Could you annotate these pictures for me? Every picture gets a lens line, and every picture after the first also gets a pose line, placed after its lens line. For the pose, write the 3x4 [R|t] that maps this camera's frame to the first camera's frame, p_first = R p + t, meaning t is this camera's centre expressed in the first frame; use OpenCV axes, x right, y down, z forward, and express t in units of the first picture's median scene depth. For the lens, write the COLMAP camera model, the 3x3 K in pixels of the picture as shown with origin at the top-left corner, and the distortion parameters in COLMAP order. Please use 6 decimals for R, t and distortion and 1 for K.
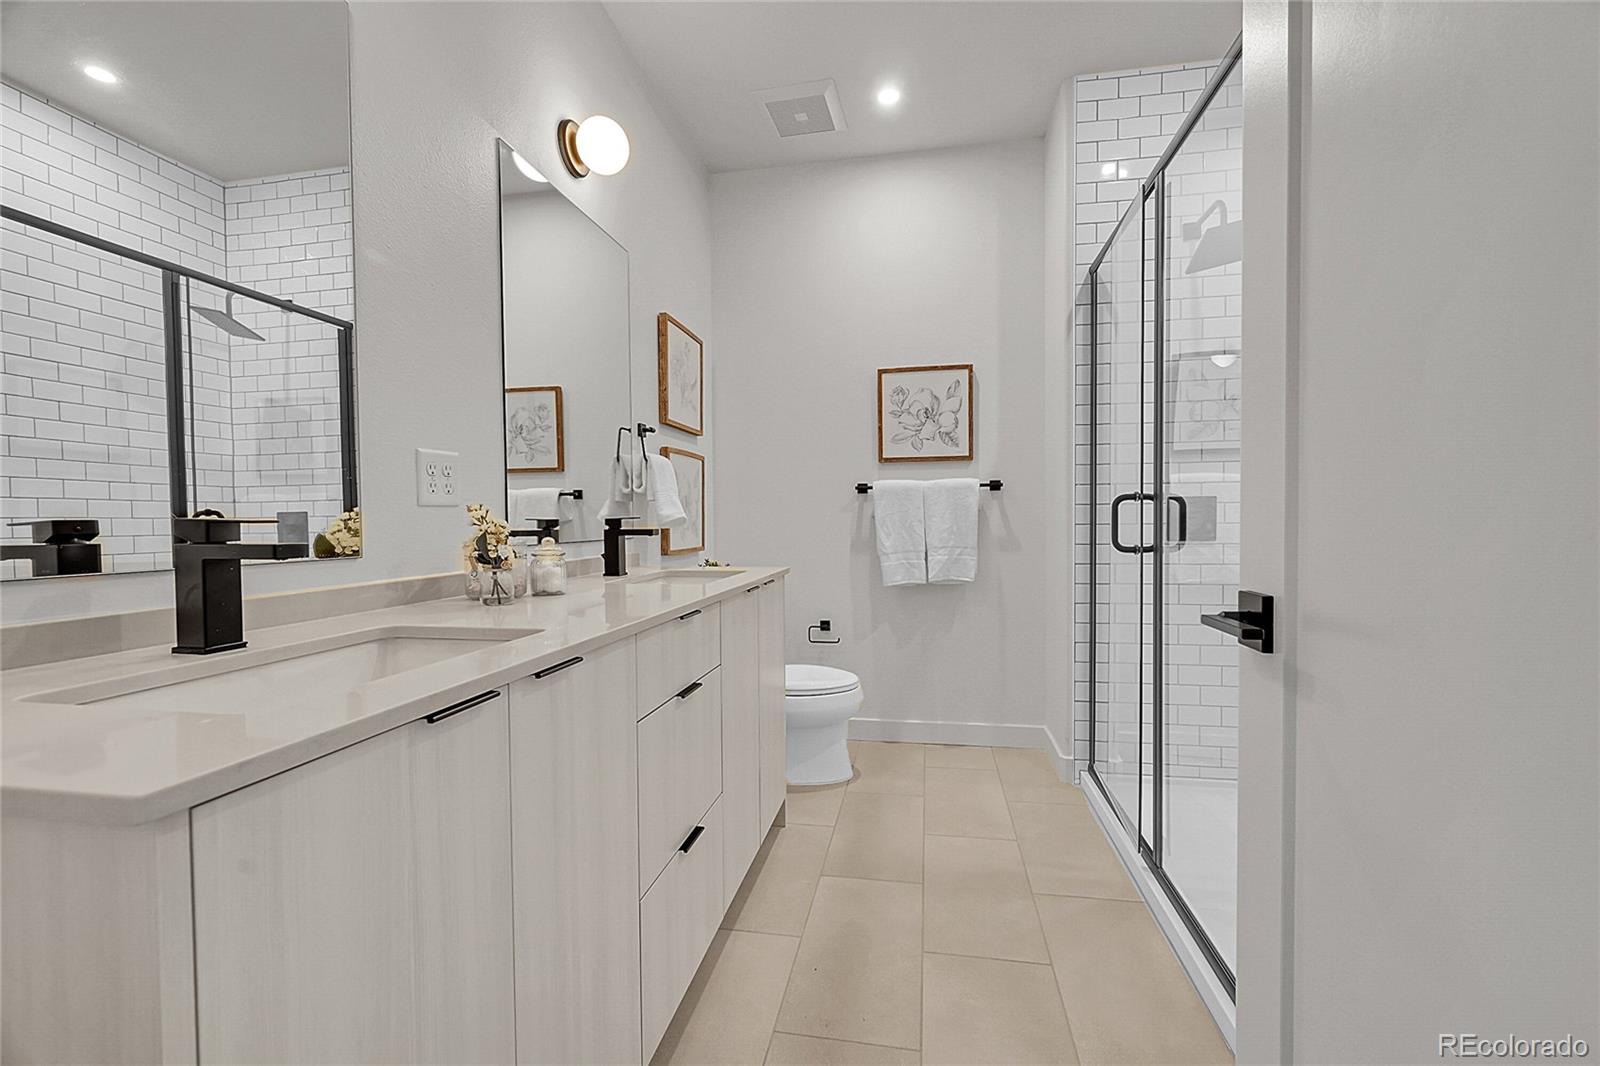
lens RADIAL K [[657.3, 0, 808.1], [0, 657.3, 542.4], [0, 0, 1]] dist [-0.003013, -0.000279]
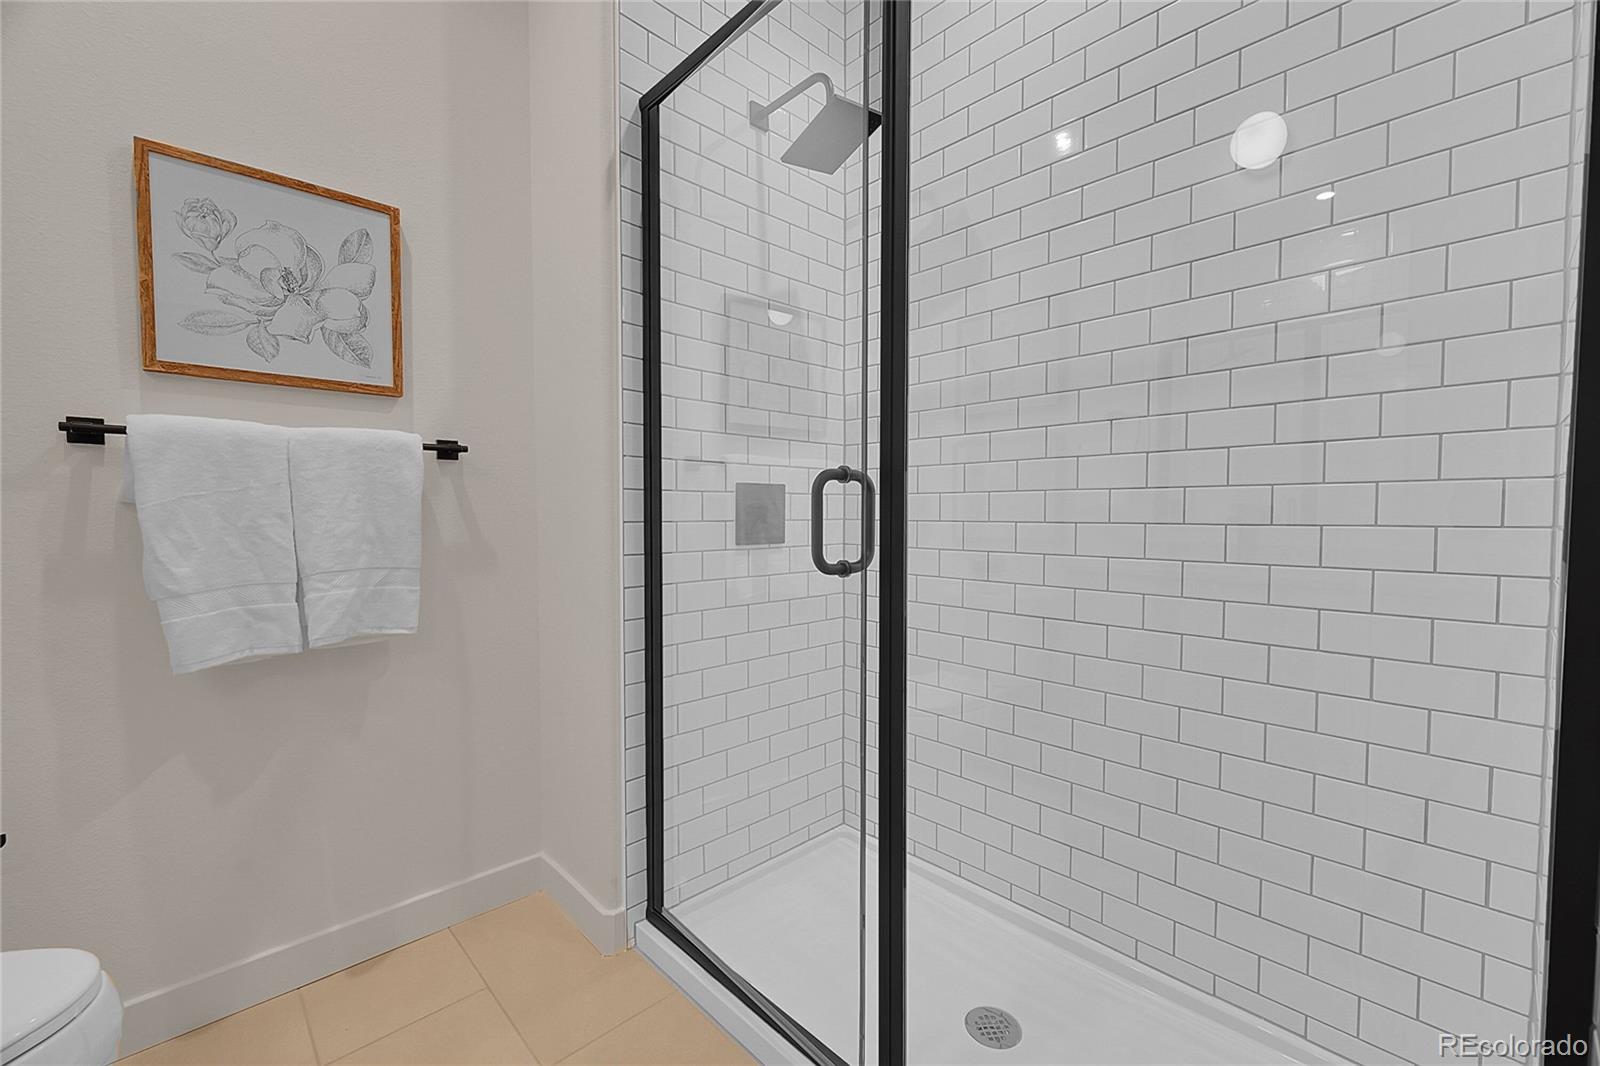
lens RADIAL K [[657.3, 0, 812.7], [0, 657.3, 535.0], [0, 0, 1]] dist [-0.003013, -0.000279]
pose [[0.580155, -0.020594, 0.814245, 0.016136], [0.021817, 0.999715, 0.009740, -0.015085], [-0.814214, 0.012113, 0.580439, 0.439785]]
